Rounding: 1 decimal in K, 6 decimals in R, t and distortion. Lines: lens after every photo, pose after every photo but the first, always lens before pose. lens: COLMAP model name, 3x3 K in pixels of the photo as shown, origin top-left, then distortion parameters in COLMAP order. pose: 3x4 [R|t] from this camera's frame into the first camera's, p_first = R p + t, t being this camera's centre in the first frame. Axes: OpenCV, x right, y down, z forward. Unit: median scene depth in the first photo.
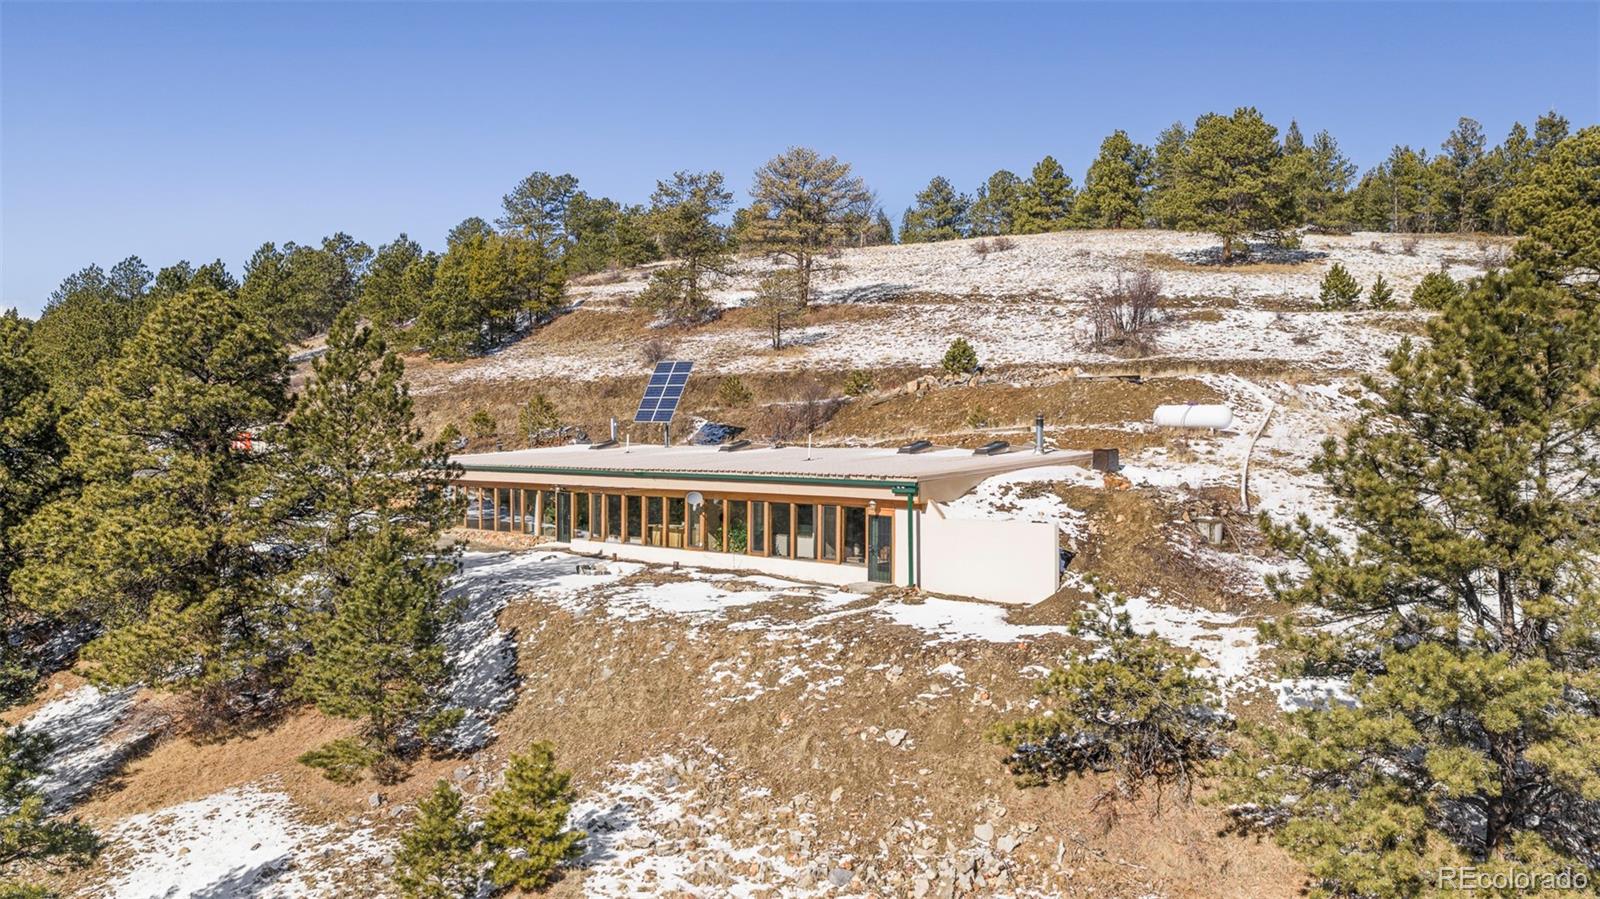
lens RADIAL K [[1324.3, 0, 793.0], [0, 1324.3, 467.0], [0, 0, 1]] dist [0.024848, -0.048767]
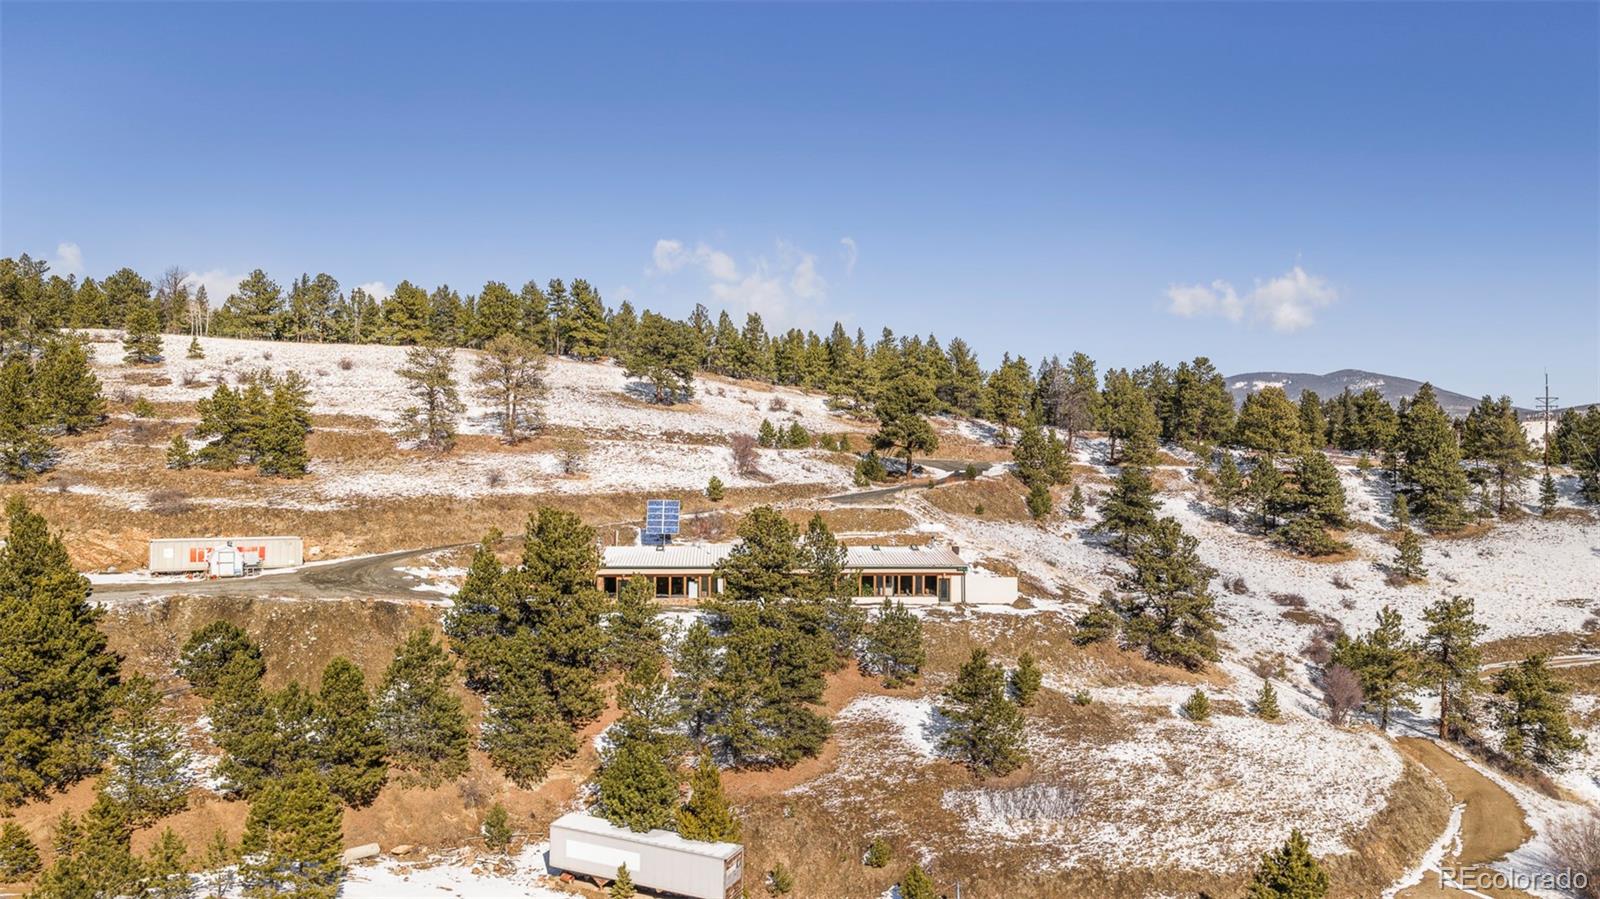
lens RADIAL K [[1324.3, 0, 803.3], [0, 1324.3, 440.7], [0, 0, 1]] dist [0.024848, -0.048767]
pose [[0.636940, -0.004190, 0.770902, -2.032884], [0.014521, 0.999873, -0.006563, -0.214075], [-0.770776, 0.015375, 0.636920, -0.510702]]
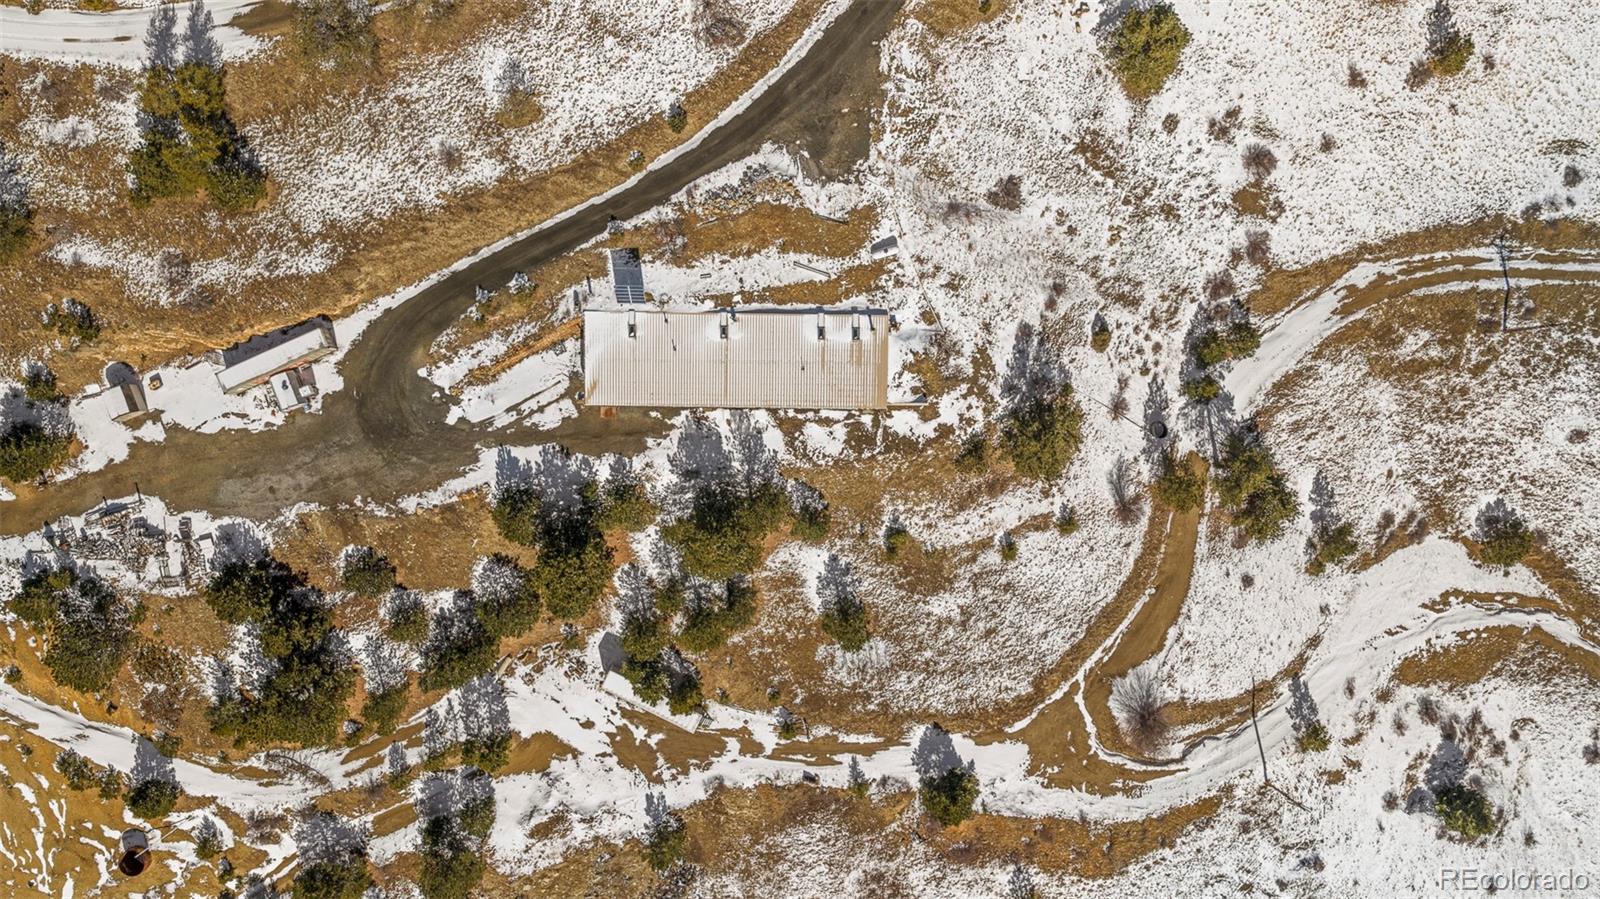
lens RADIAL K [[1324.3, 0, 804.4], [0, 1324.3, 449.3], [0, 0, 1]] dist [0.024848, -0.048767]
pose [[0.695916, -0.717756, -0.022956, -0.048175], [0.020876, -0.011732, 0.999713, -3.018130], [-0.717819, -0.696196, 0.006819, 0.889883]]
